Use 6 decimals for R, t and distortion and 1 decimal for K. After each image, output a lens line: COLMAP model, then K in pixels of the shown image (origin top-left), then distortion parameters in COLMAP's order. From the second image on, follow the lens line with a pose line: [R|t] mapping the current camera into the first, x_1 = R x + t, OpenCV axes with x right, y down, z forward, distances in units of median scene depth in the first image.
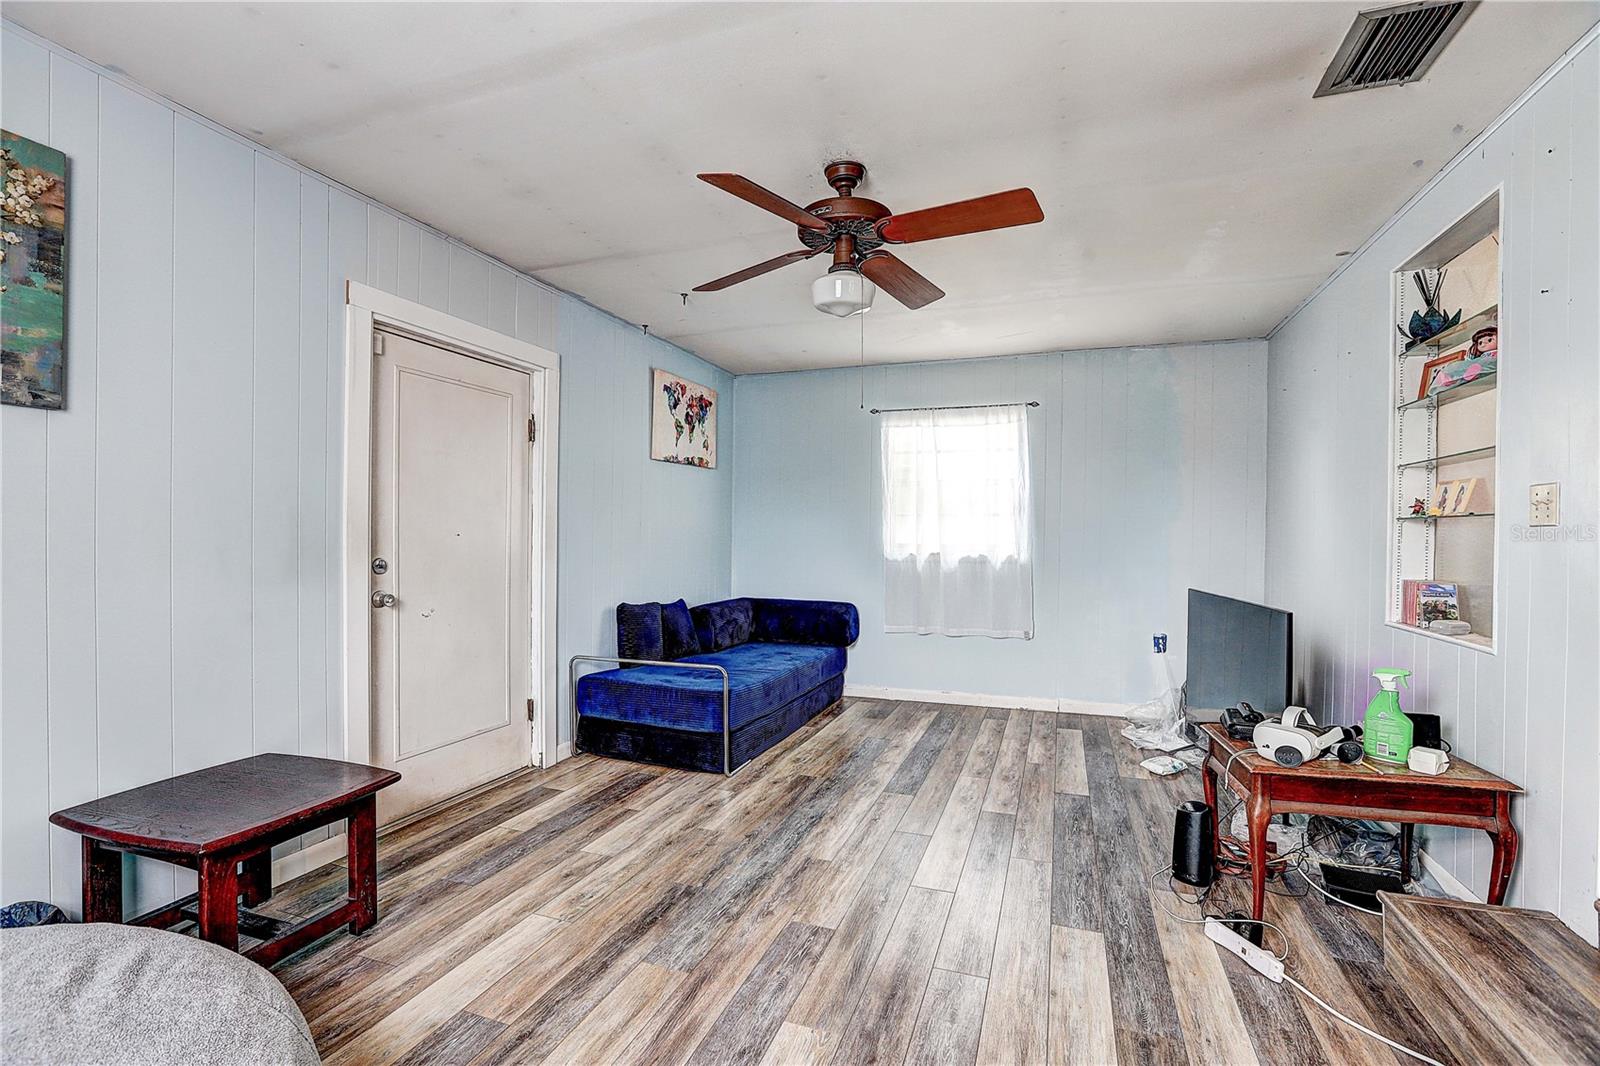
lens RADIAL K [[725.2, 0, 796.2], [0, 725.2, 535.6], [0, 0, 1]] dist [-0.058612, 0.022542]
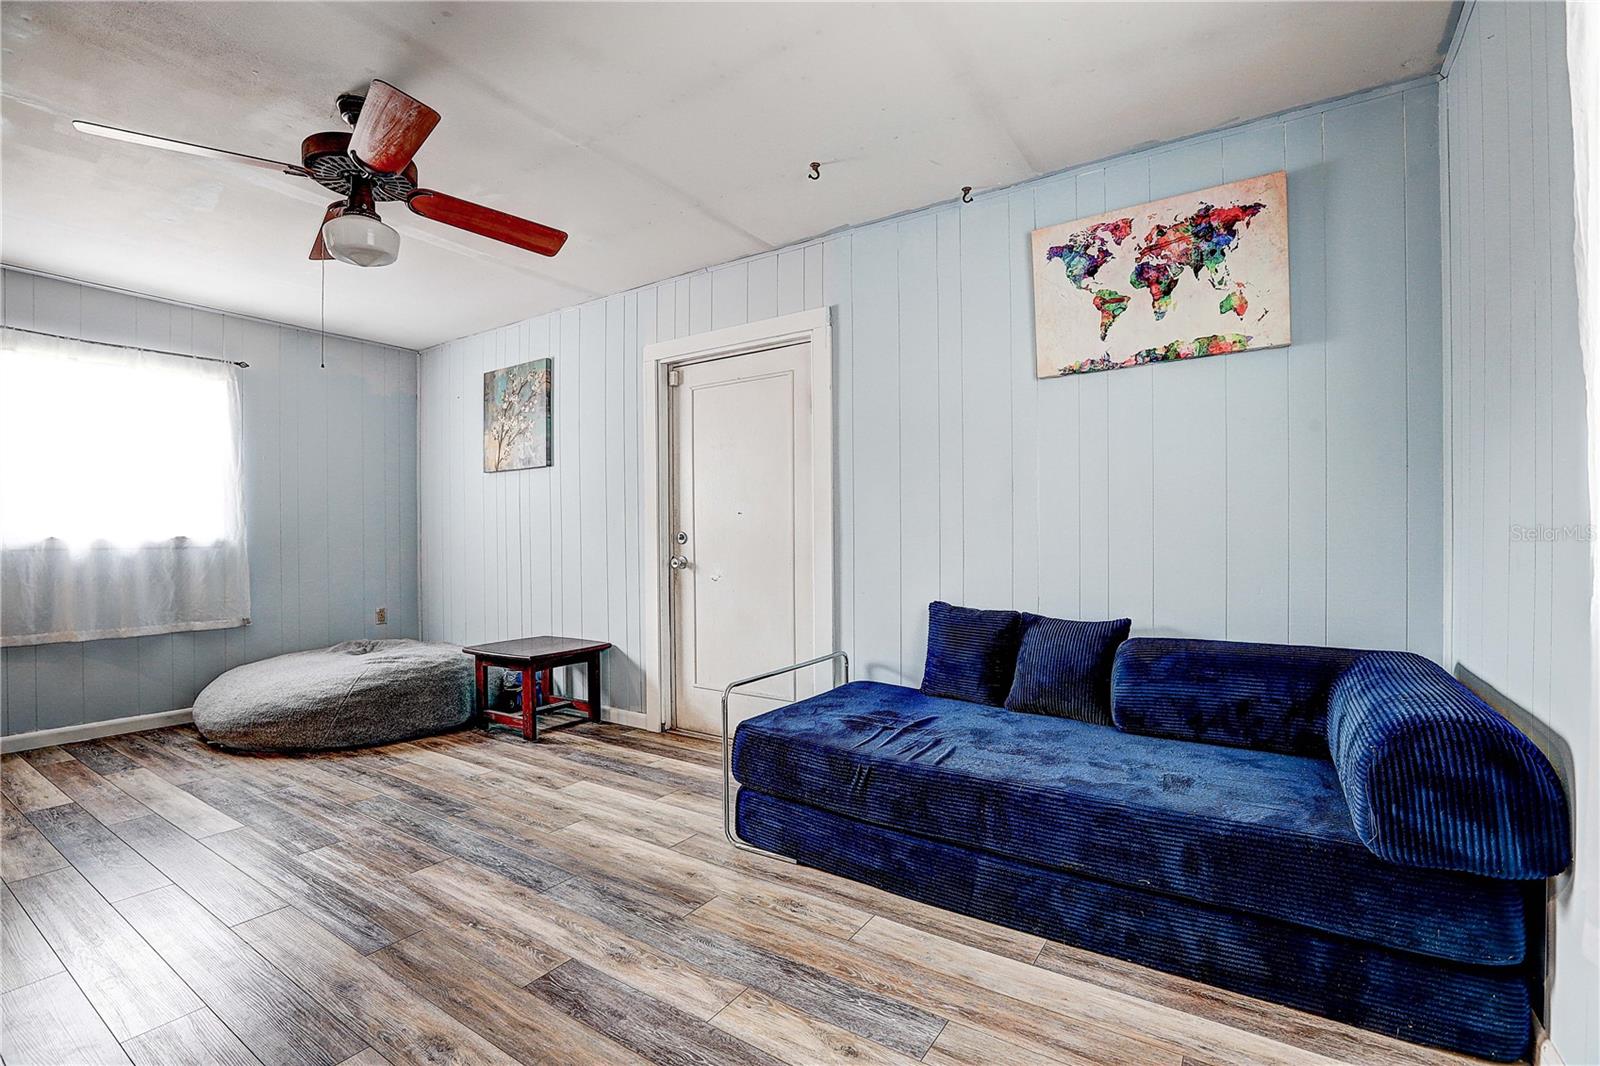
lens RADIAL K [[729.0, 0, 791.4], [0, 729.0, 538.1], [0, 0, 1]] dist [-0.060582, 0.037696]
pose [[-0.240974, -0.002132, -0.970529, 0.536315], [0.003710, 0.999988, -0.003118, 0.035821], [0.970524, -0.004352, -0.240964, 1.142412]]
